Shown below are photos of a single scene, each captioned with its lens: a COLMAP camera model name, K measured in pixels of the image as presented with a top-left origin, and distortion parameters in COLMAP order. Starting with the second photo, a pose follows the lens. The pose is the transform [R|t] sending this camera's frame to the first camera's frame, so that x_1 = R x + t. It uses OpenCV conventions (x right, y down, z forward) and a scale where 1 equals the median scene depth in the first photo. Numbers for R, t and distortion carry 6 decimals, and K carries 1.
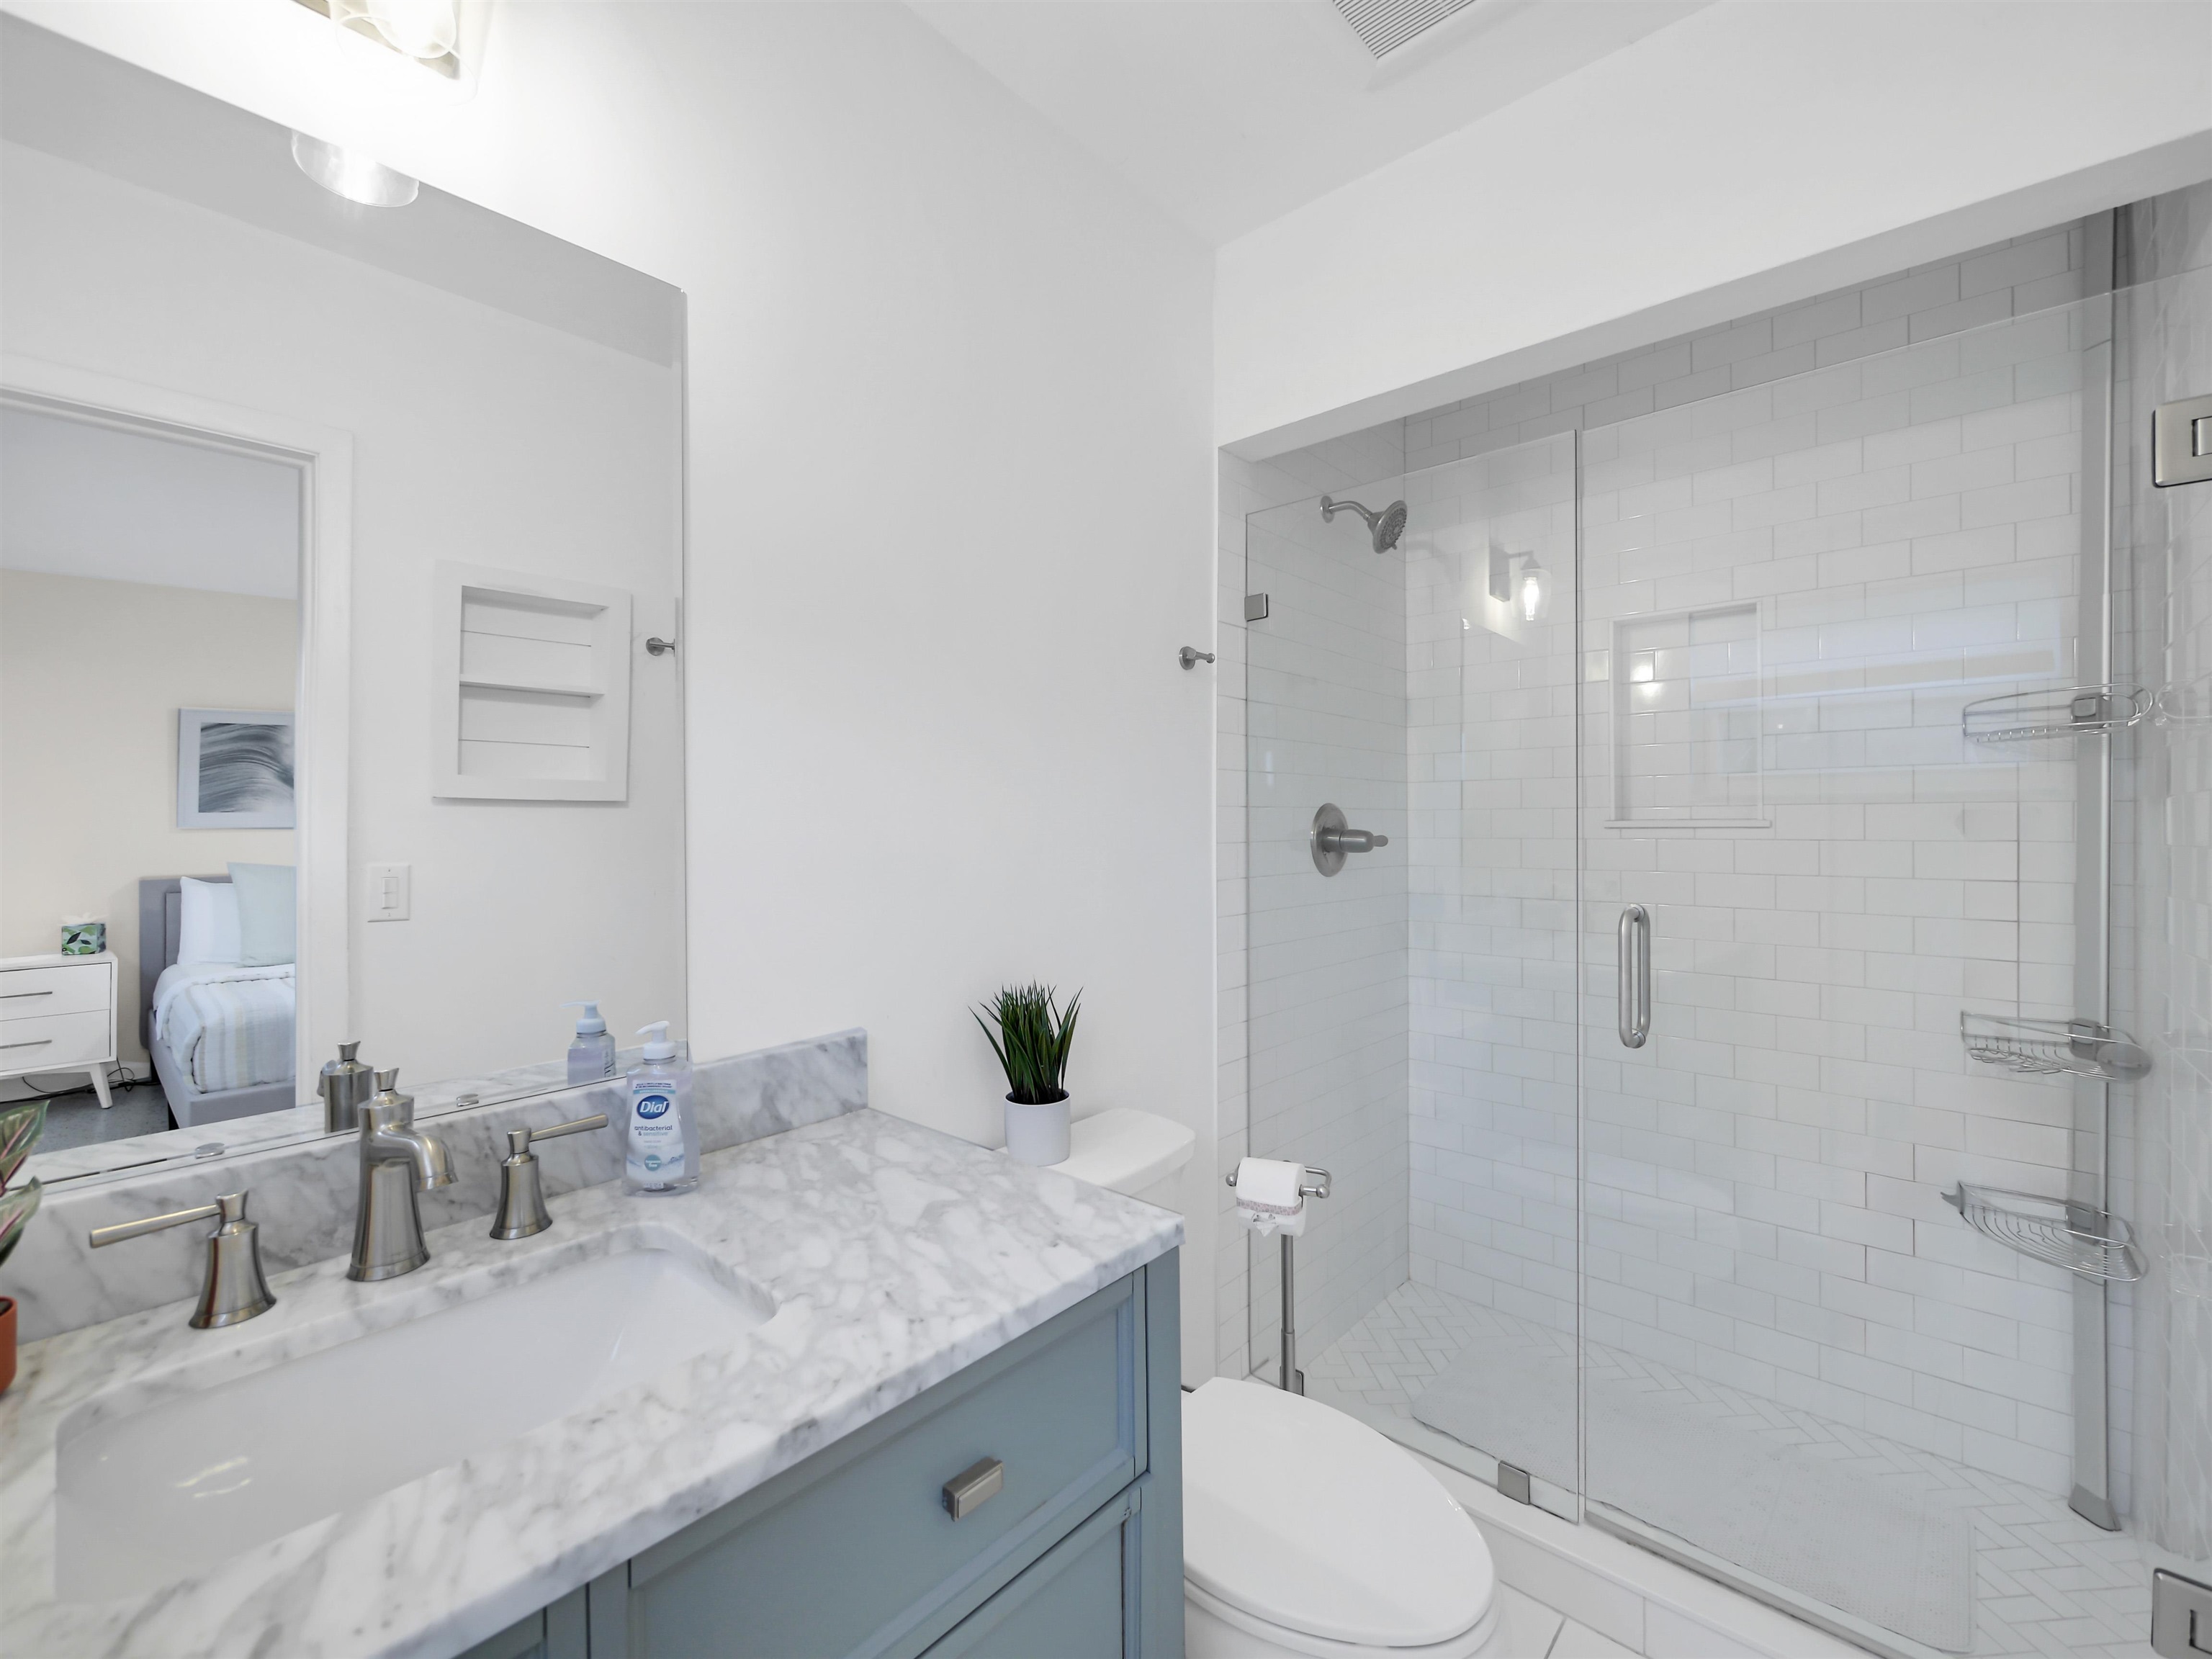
lens RADIAL K [[943.5, 0, 1107.5], [0, 943.5, 826.9], [0, 0, 1]] dist [-0.003125, 0.001509]
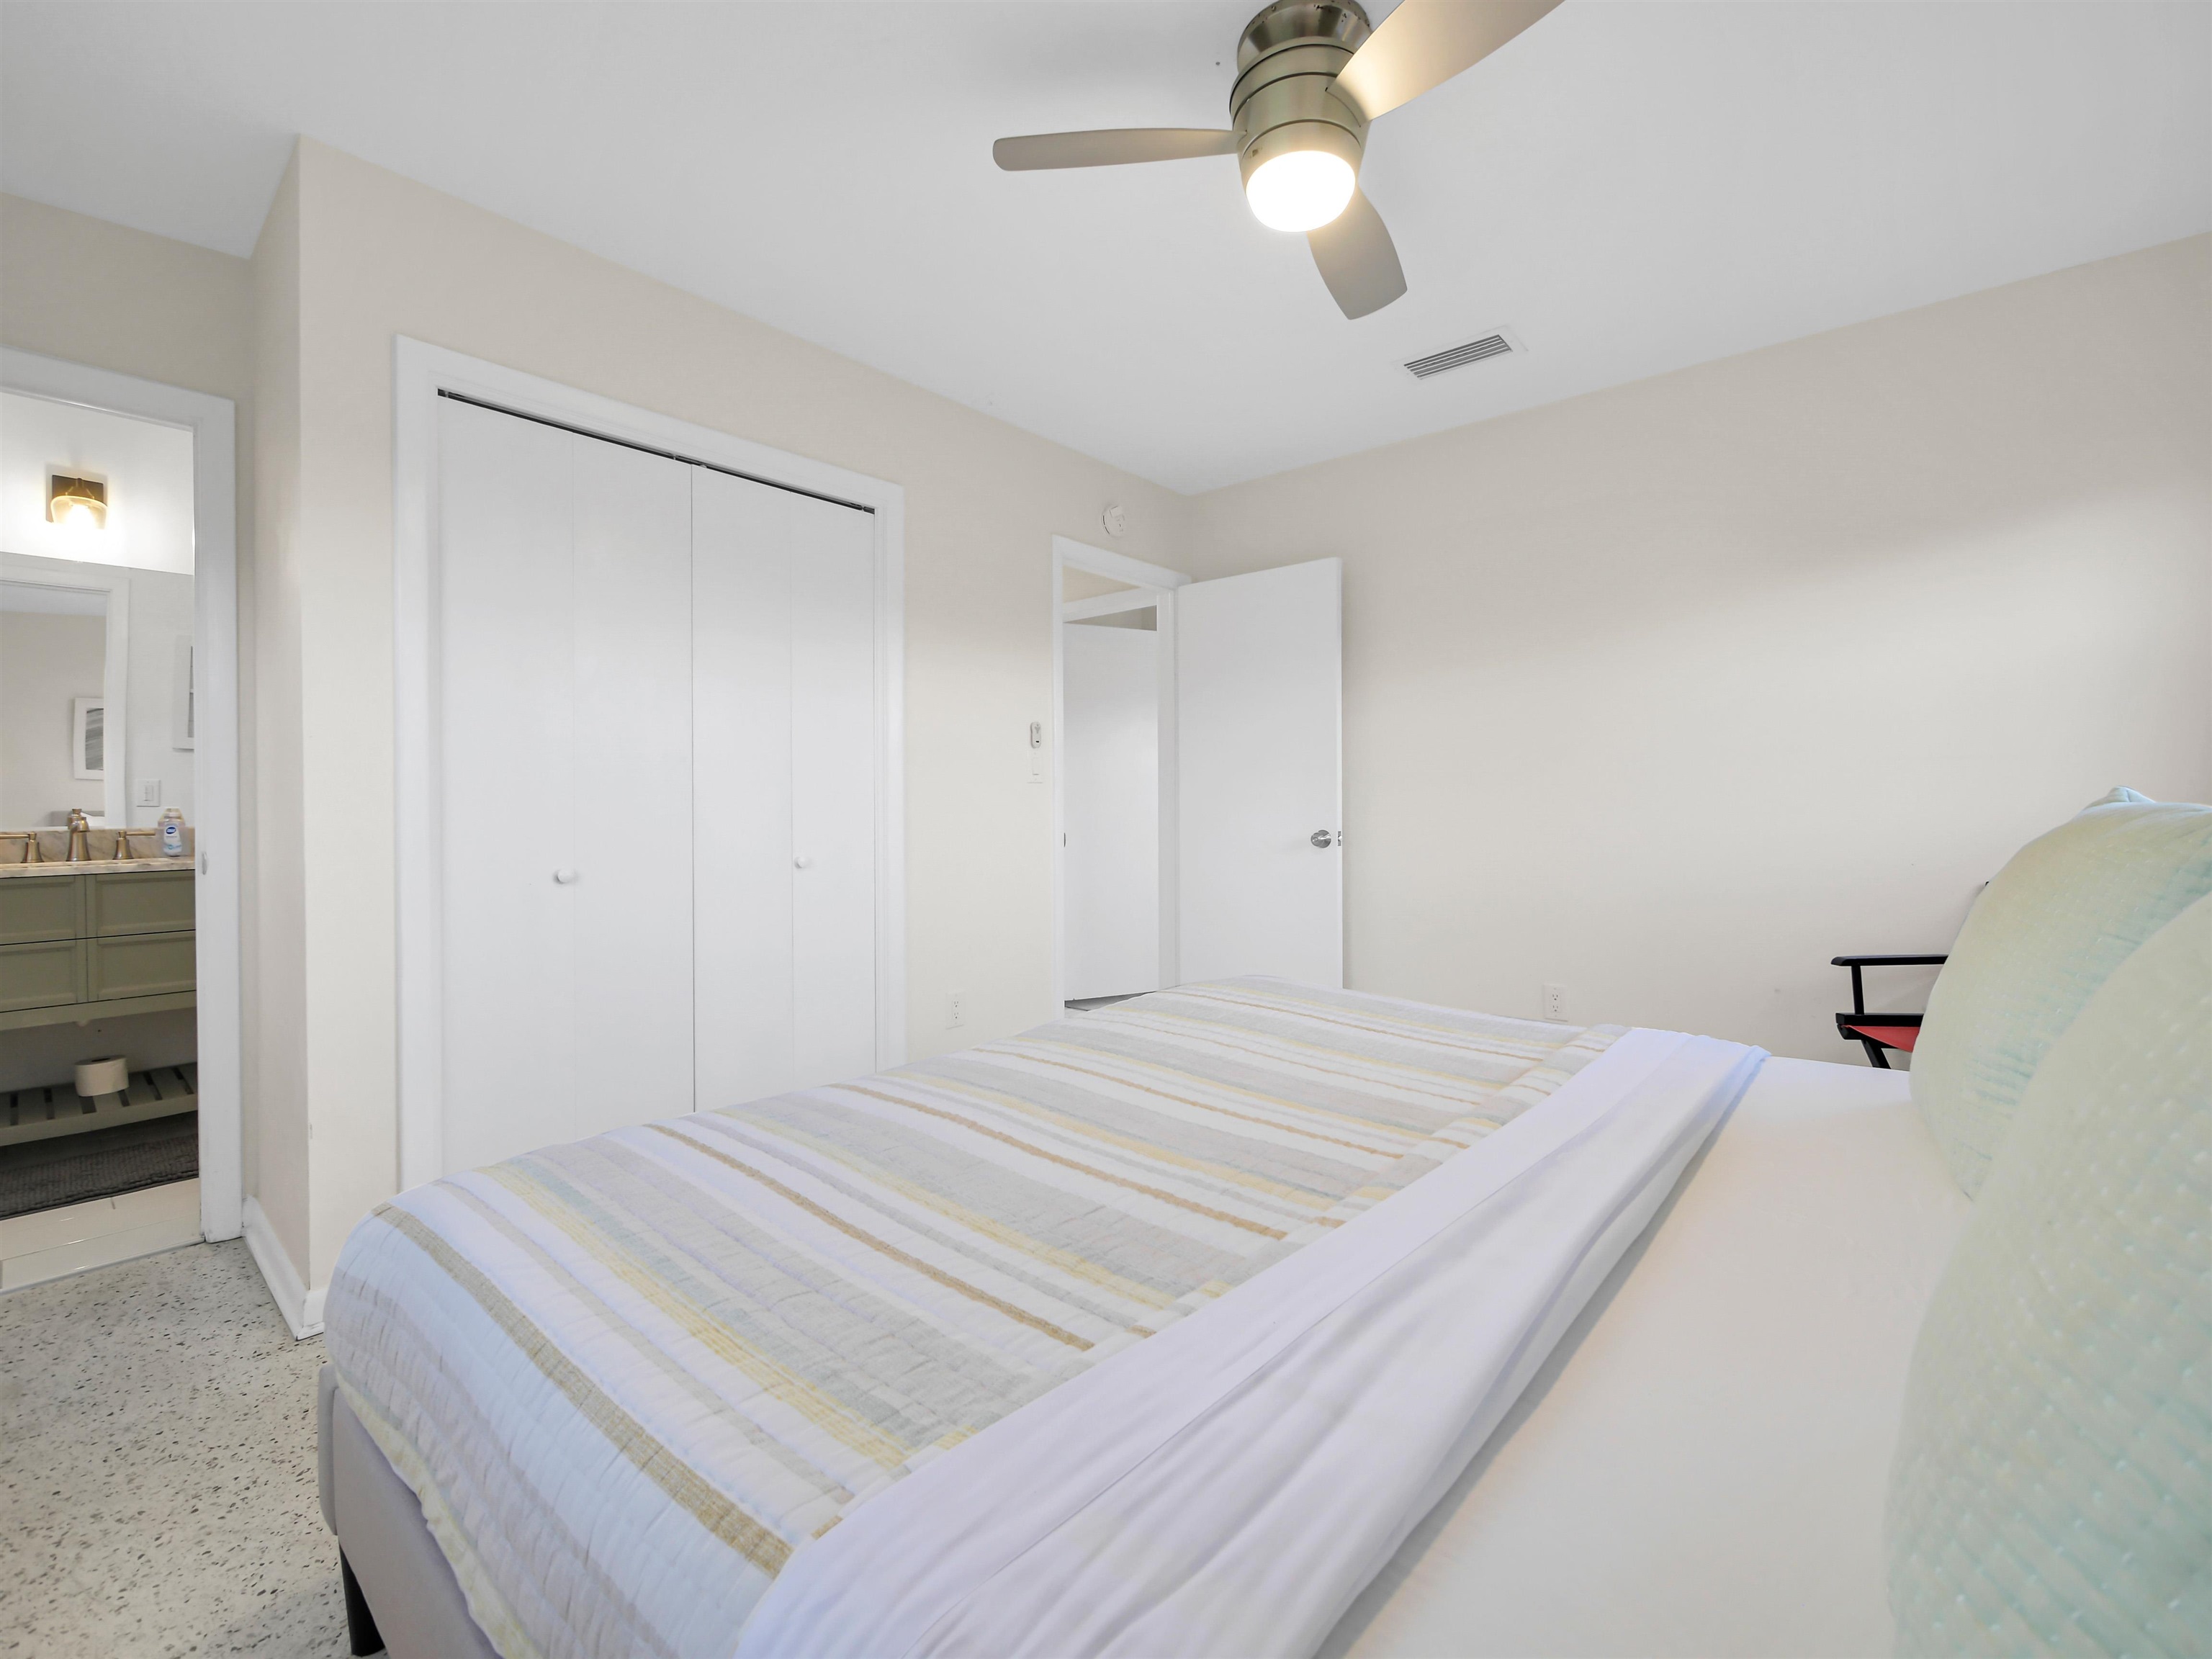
lens RADIAL K [[943.5, 0, 1097.1], [0, 943.5, 820.8], [0, 0, 1]] dist [-0.003125, 0.001509]
pose [[0.999483, 0.003760, 0.031943, 2.710736], [-0.004053, 0.999950, 0.009111, 0.219440], [-0.031907, -0.009235, 0.999448, -2.460017]]
